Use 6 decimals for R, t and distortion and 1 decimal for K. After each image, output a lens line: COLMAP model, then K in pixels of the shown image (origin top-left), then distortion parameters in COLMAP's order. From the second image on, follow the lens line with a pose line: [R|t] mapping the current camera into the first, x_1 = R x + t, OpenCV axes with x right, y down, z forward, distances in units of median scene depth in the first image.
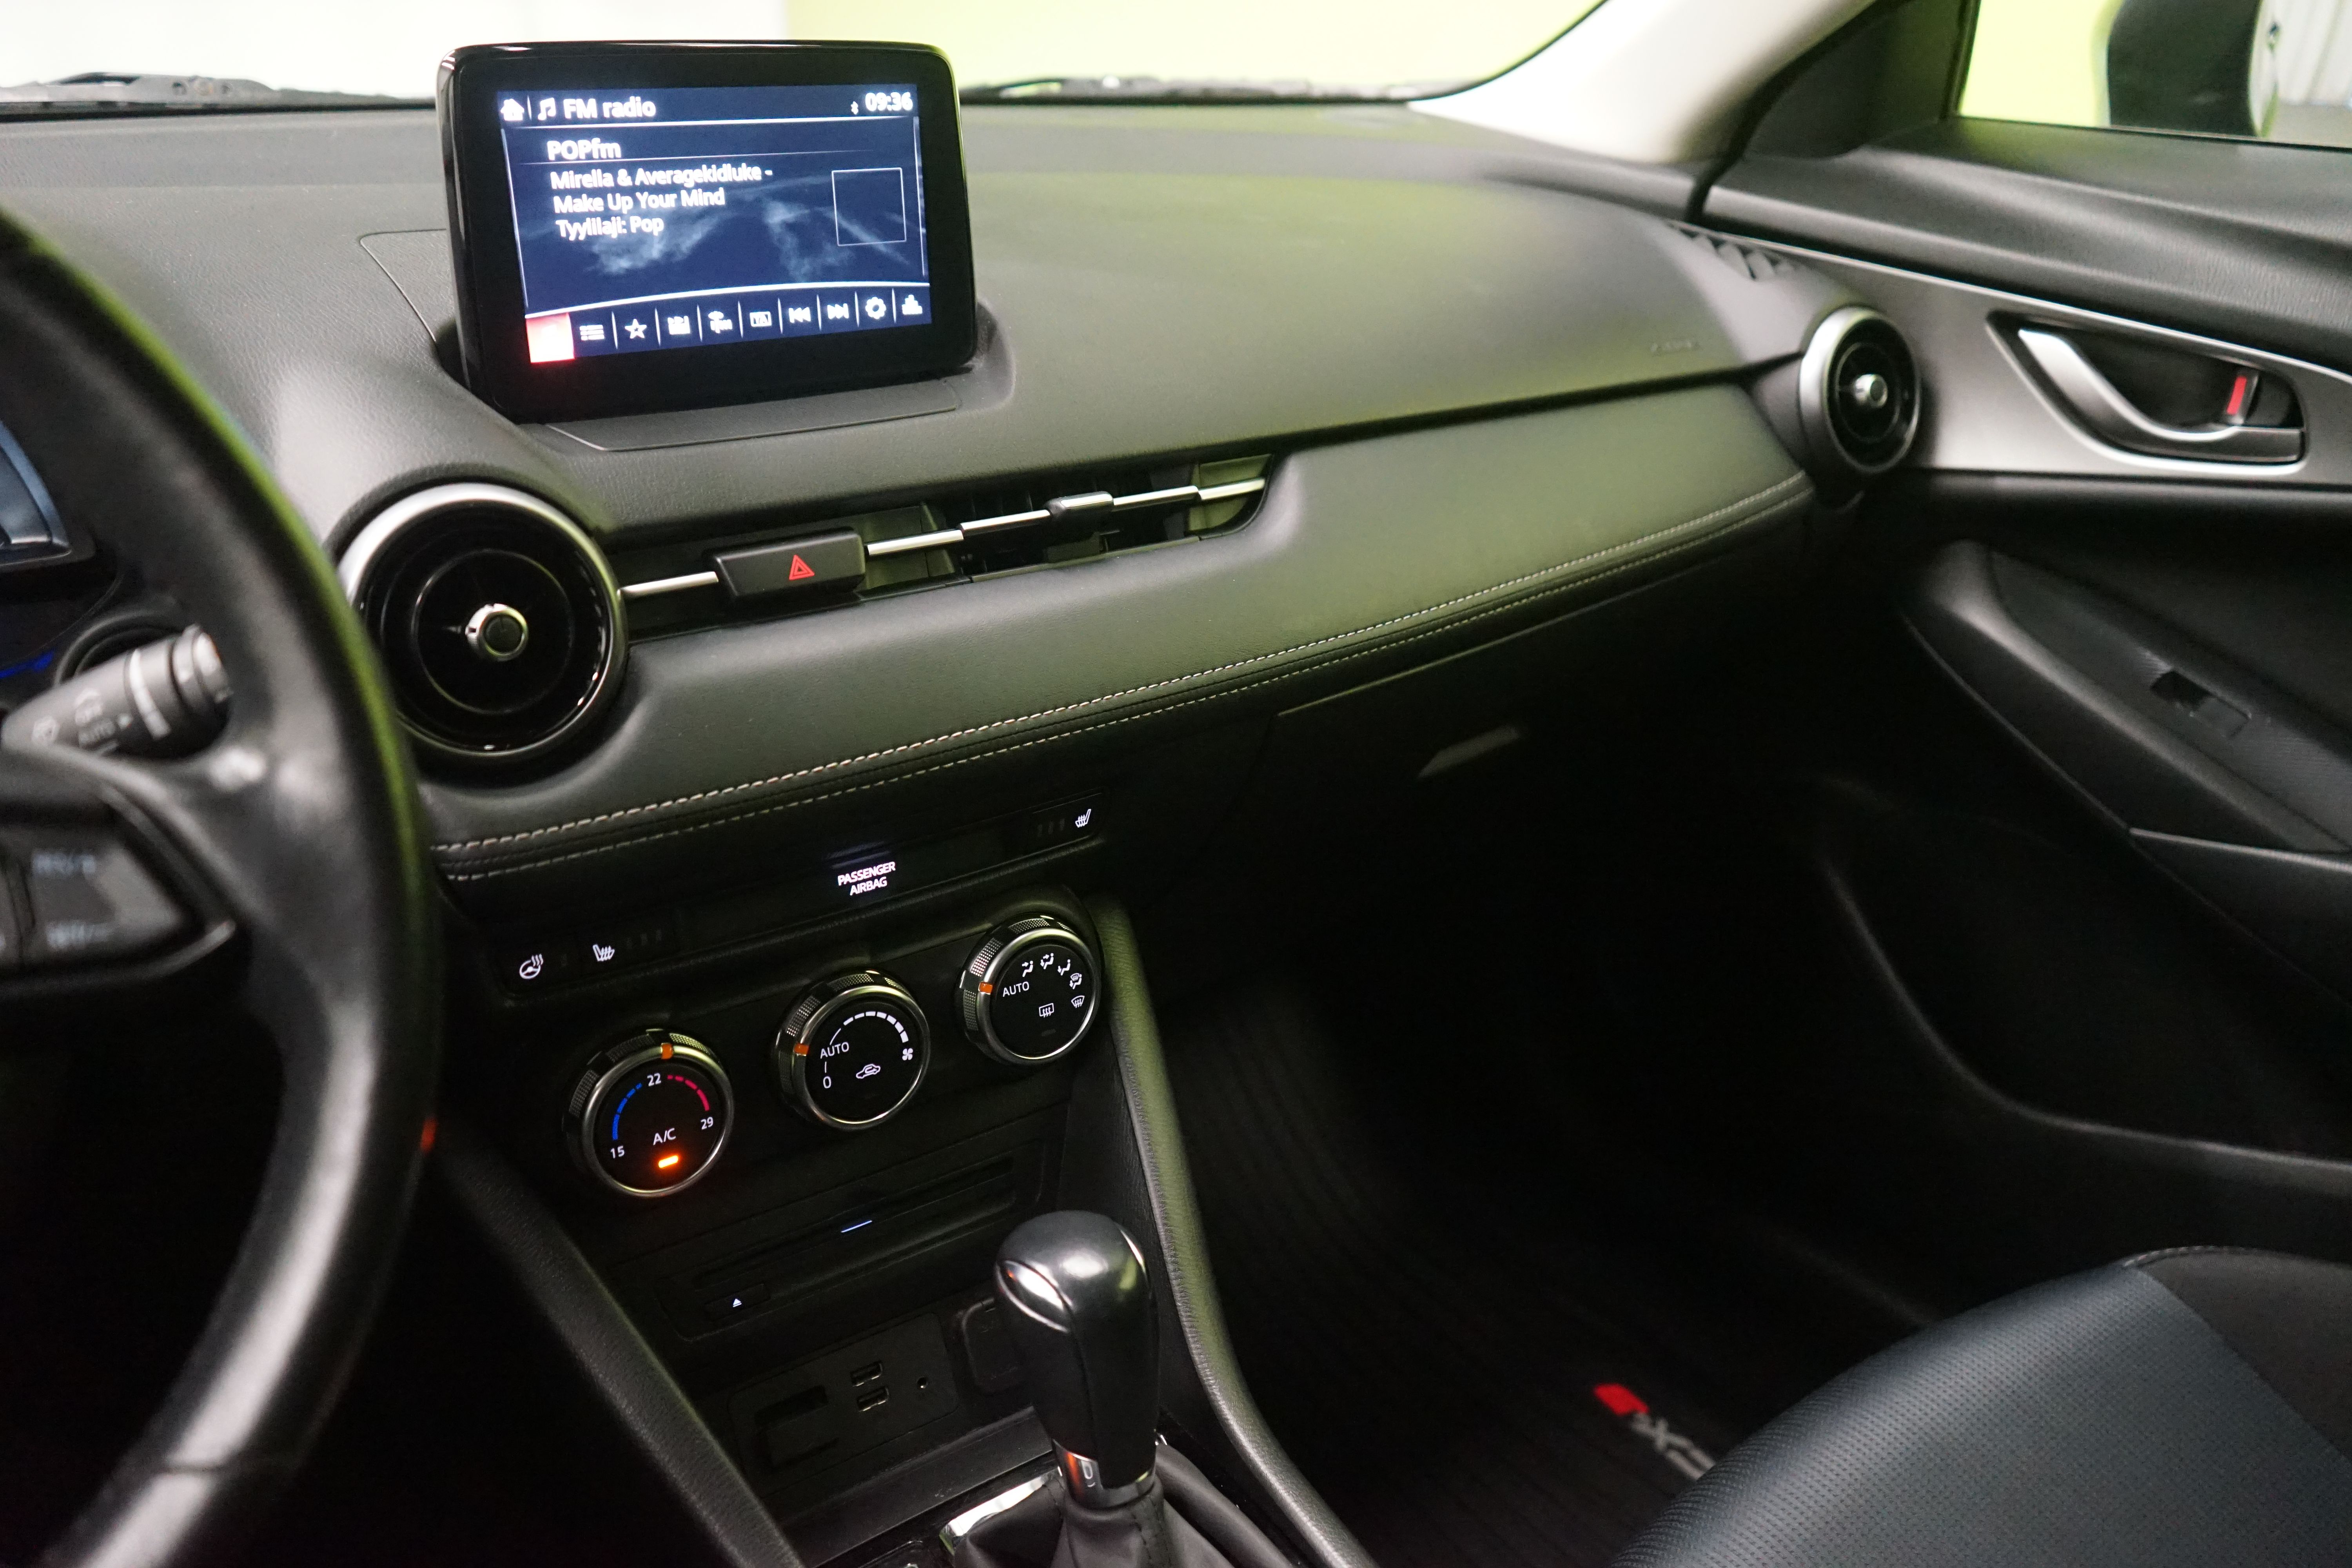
lens RADIAL K [[1878.8, 0, 1164.7], [0, 1878.8, 788.7], [0, 0, 1]] dist [-0.007037, 0.011083]
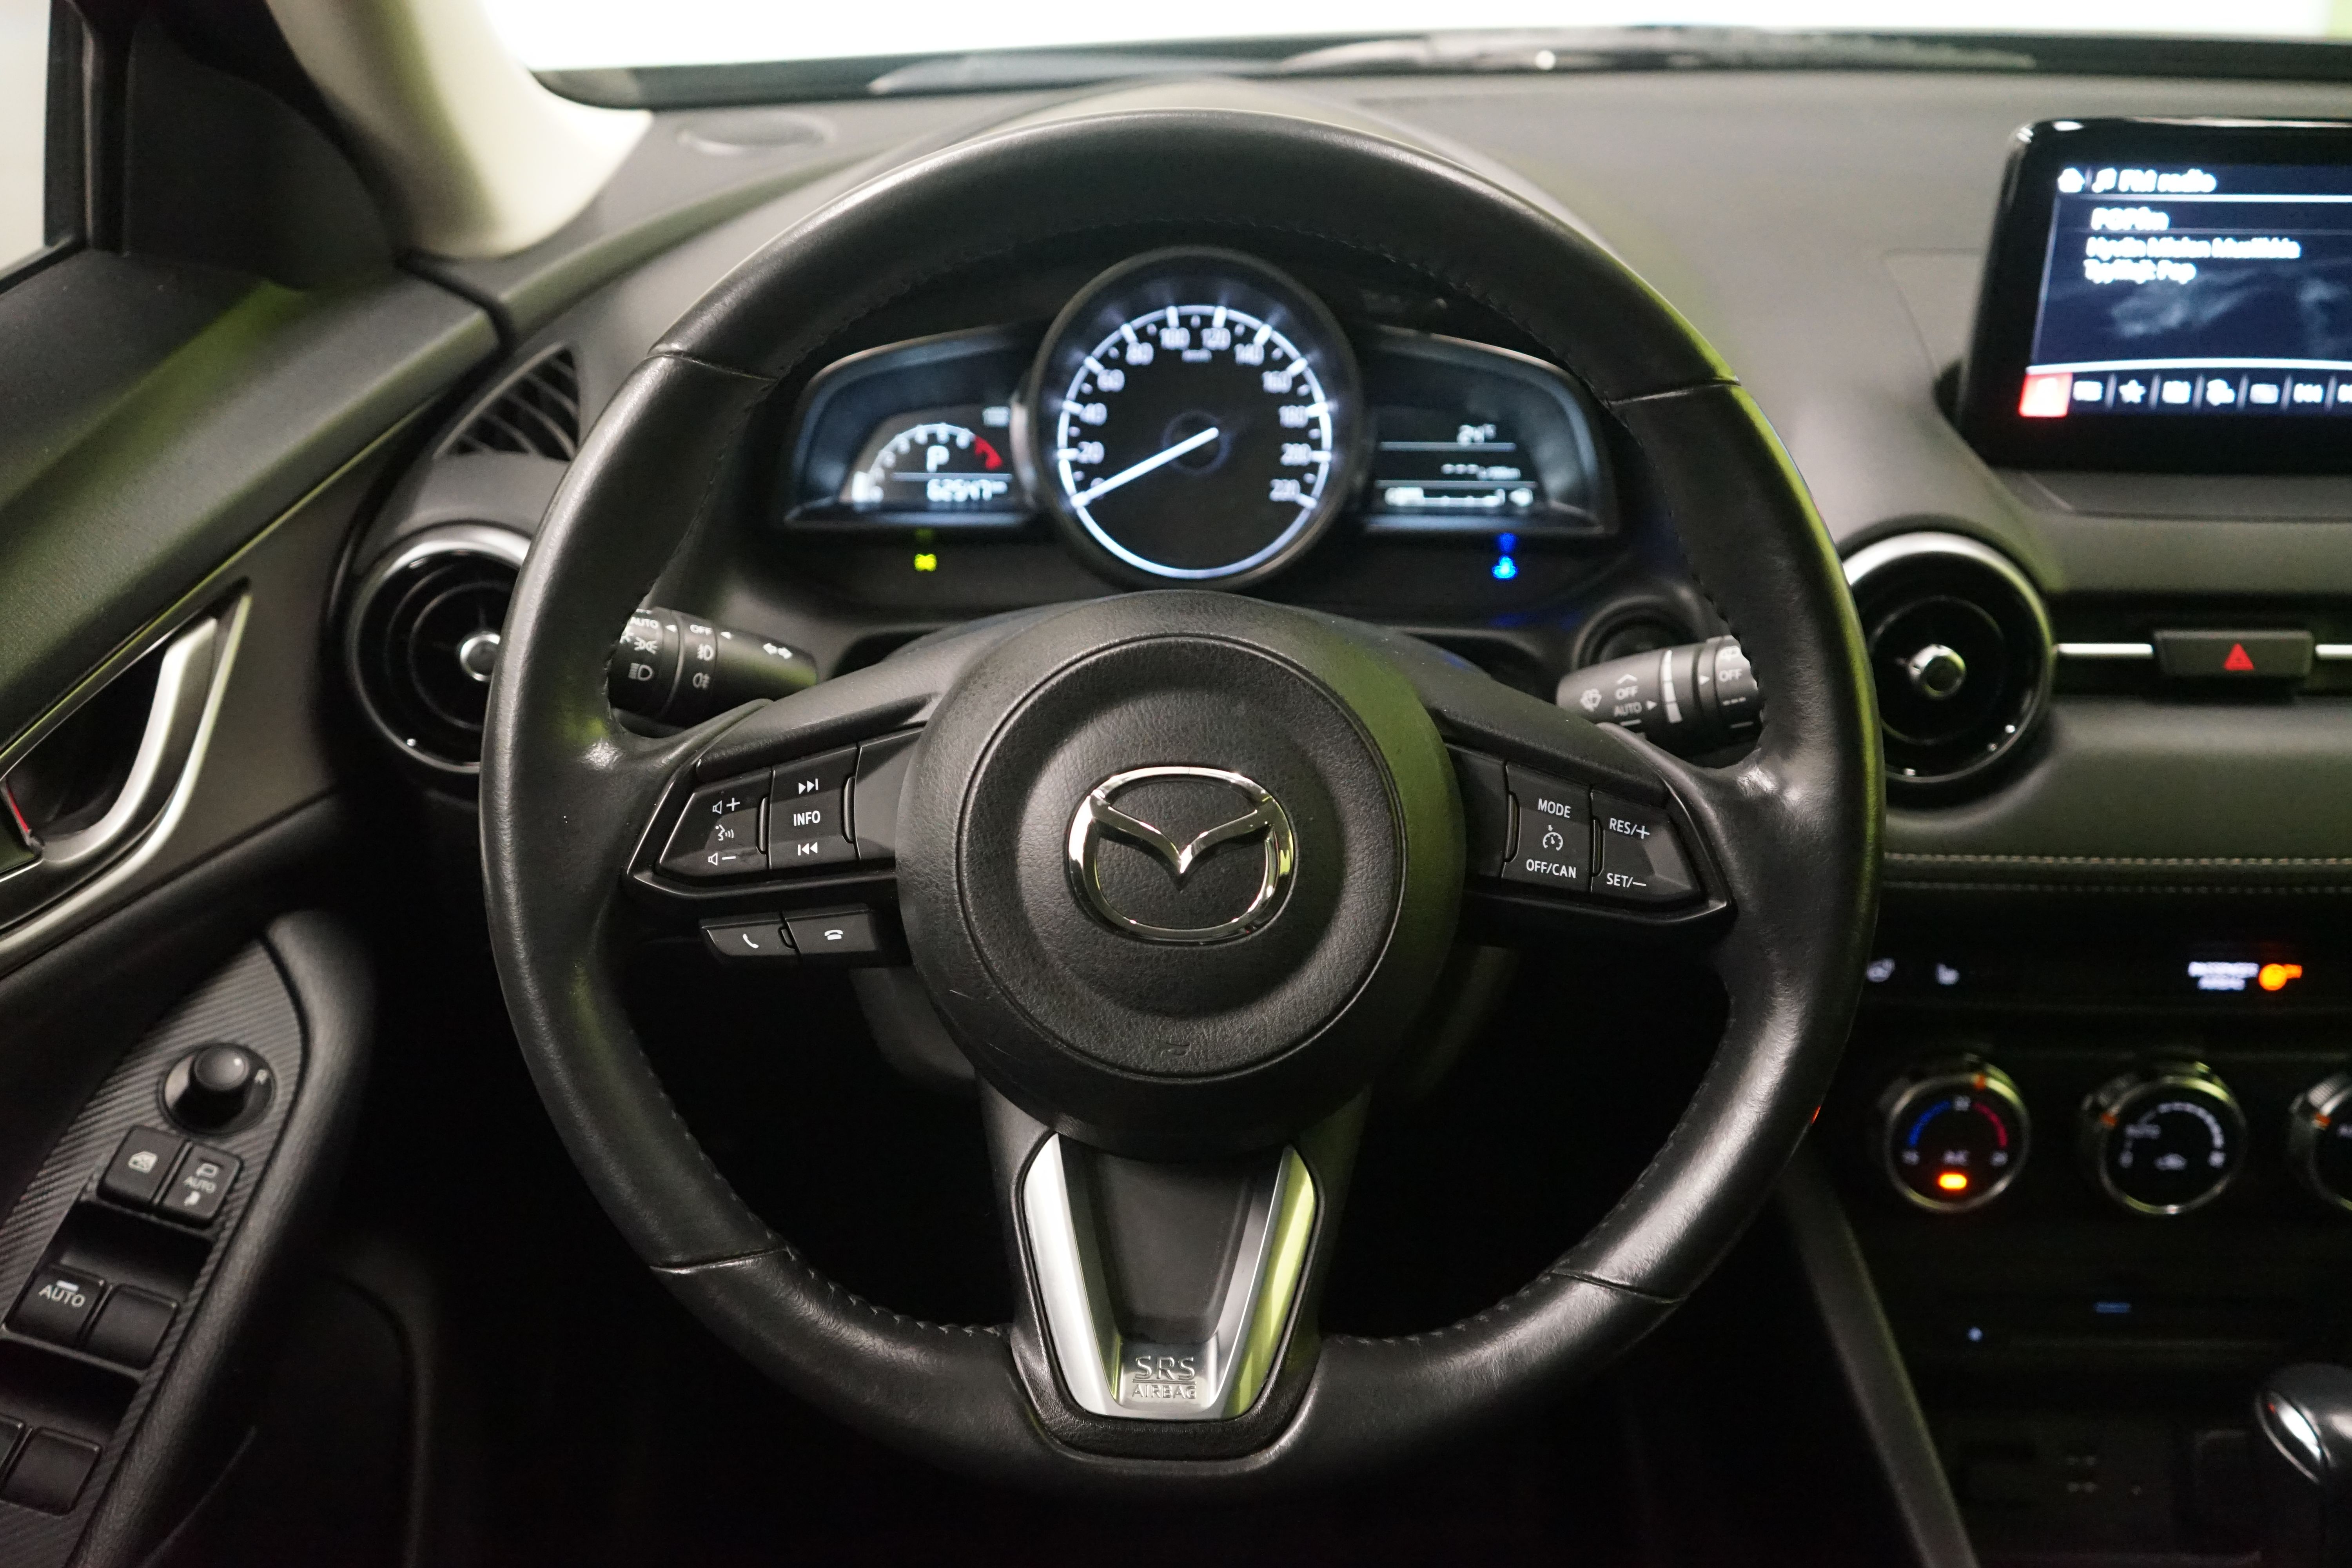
lens RADIAL K [[2328.8, 0, 1165.2], [0, 2328.8, 786.6], [0, 0, 1]] dist [0.004474, 0.000000]
pose [[0.812136, 0.245530, -0.529292, 0.013681], [-0.226813, 0.968653, 0.101325, -0.046548], [0.537579, 0.037760, 0.842367, -0.335251]]
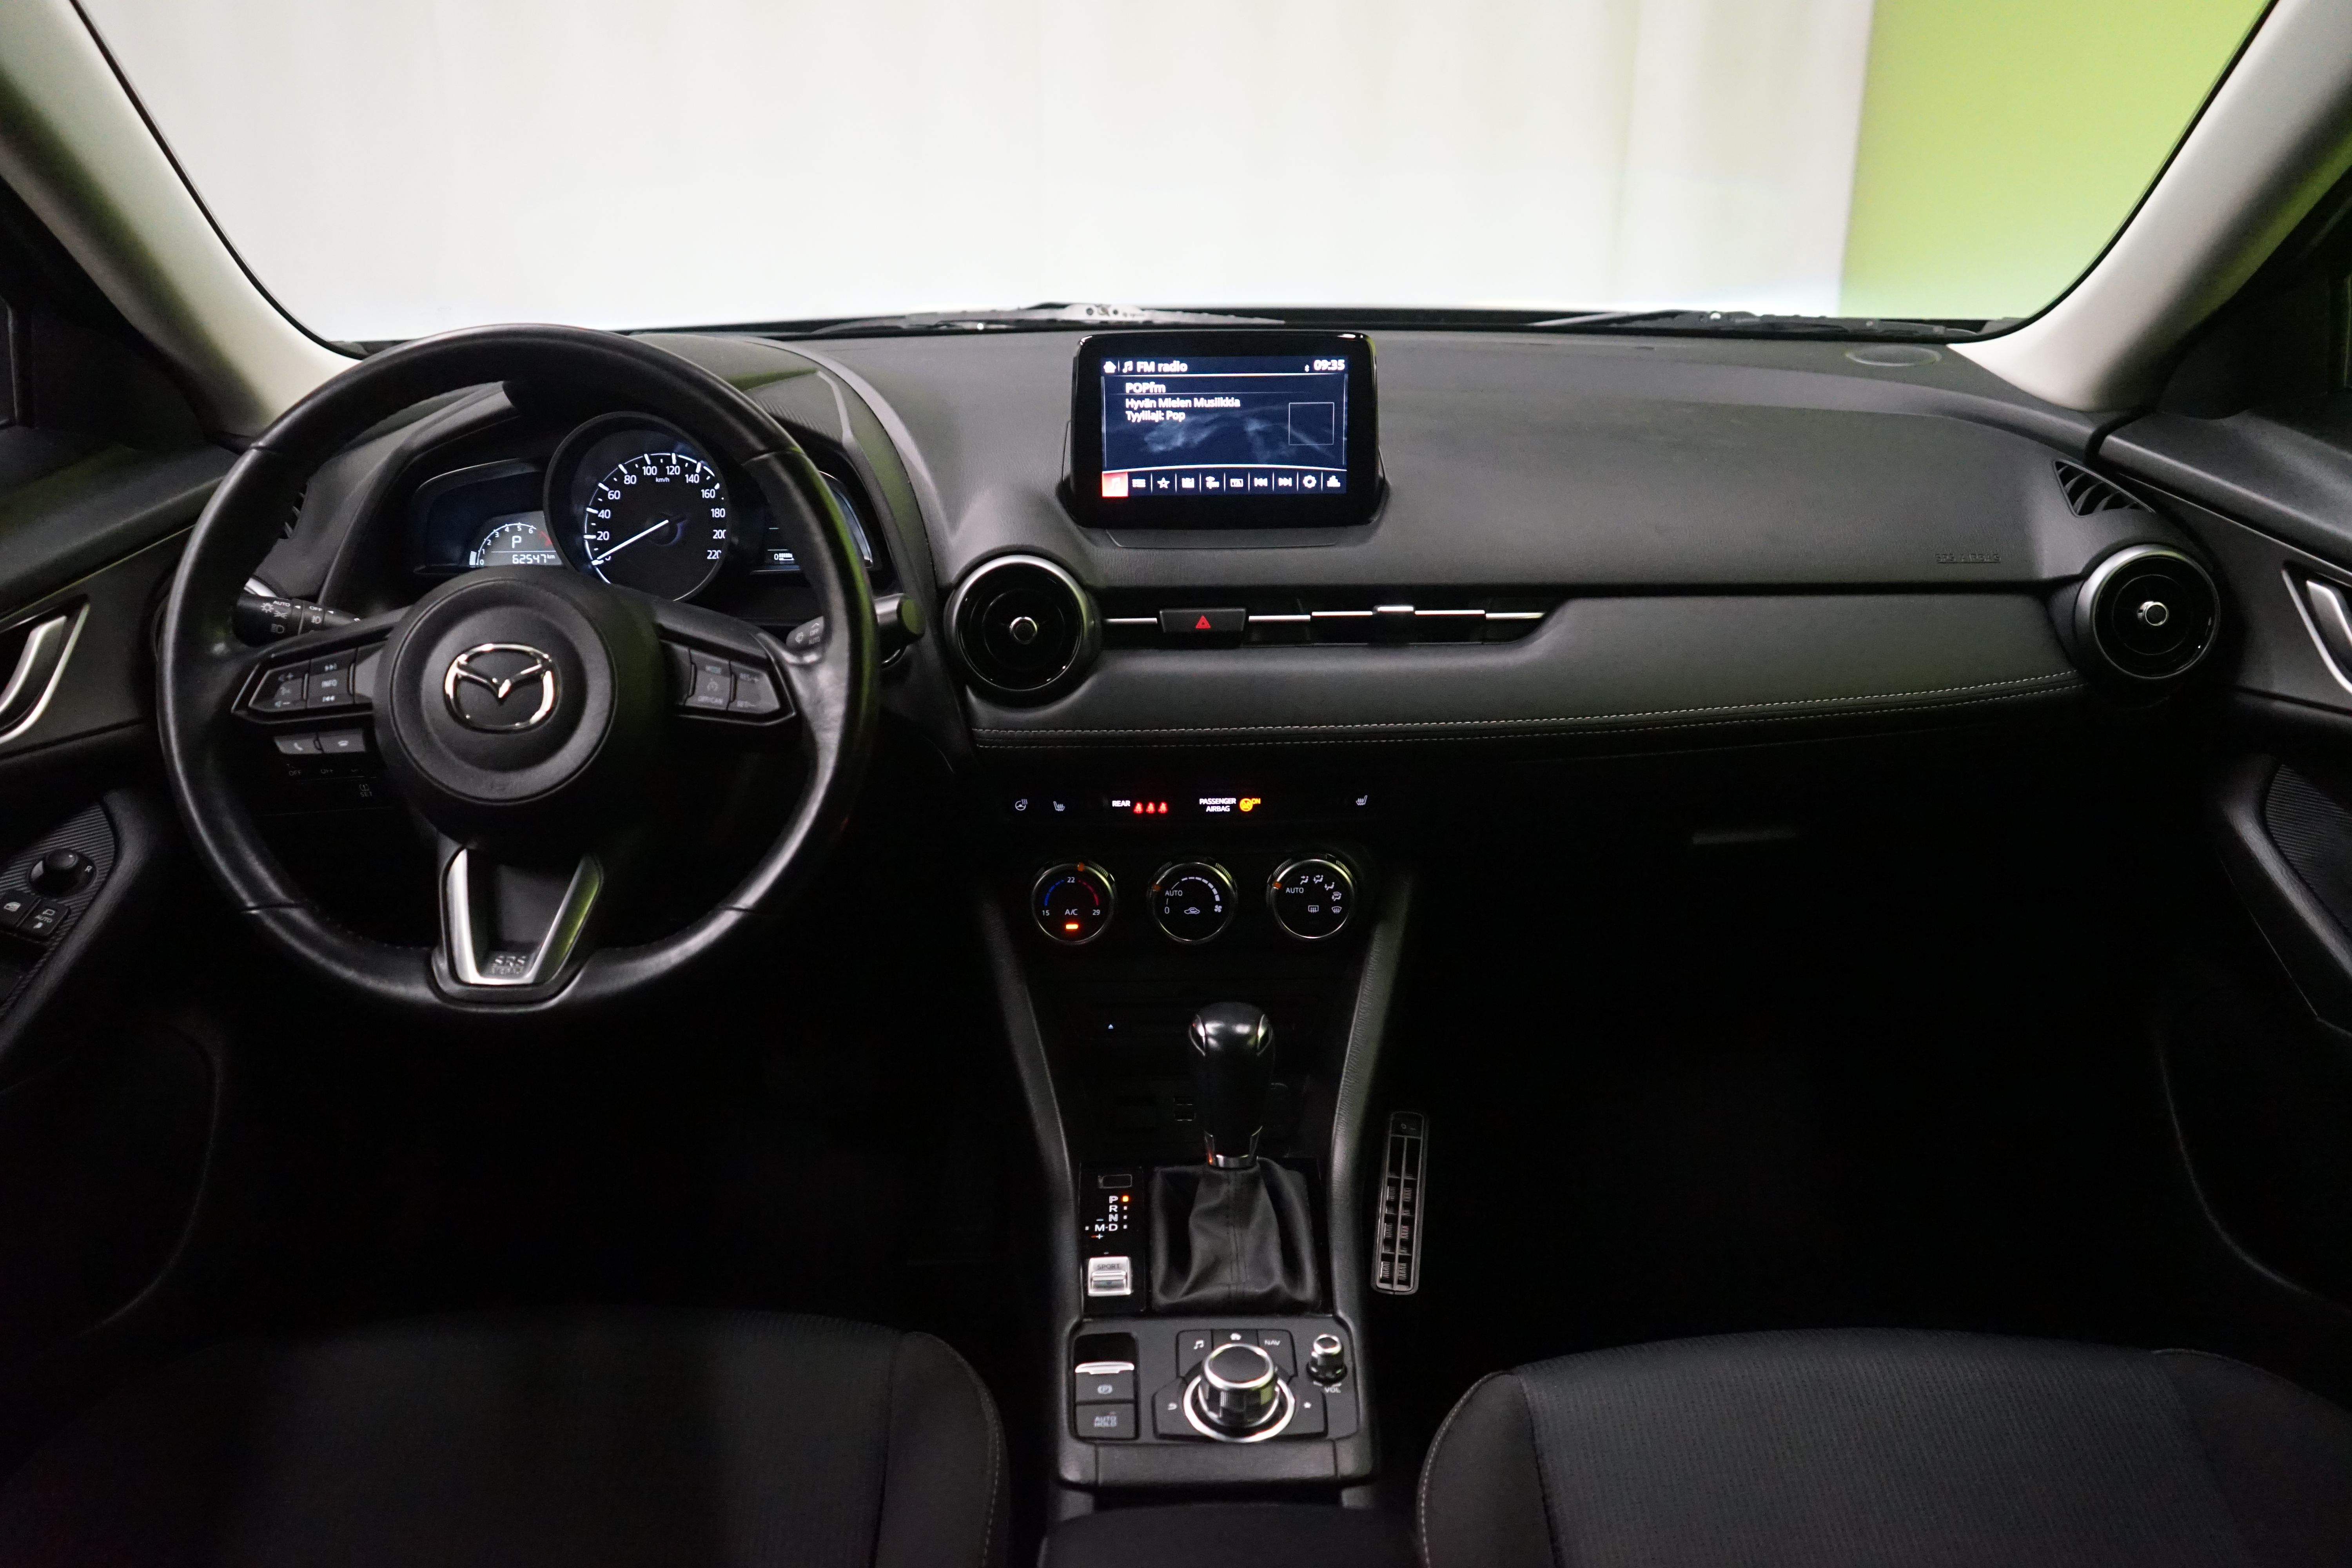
lens RADIAL K [[1878.8, 0, 1171.1], [0, 1878.8, 792.6], [0, 0, 1]] dist [-0.007037, 0.011083]
pose [[0.820280, 0.179806, -0.542964, 0.767571], [-0.205066, 0.978644, 0.014282, 0.021755], [0.533937, 0.099629, 0.839634, -0.497272]]
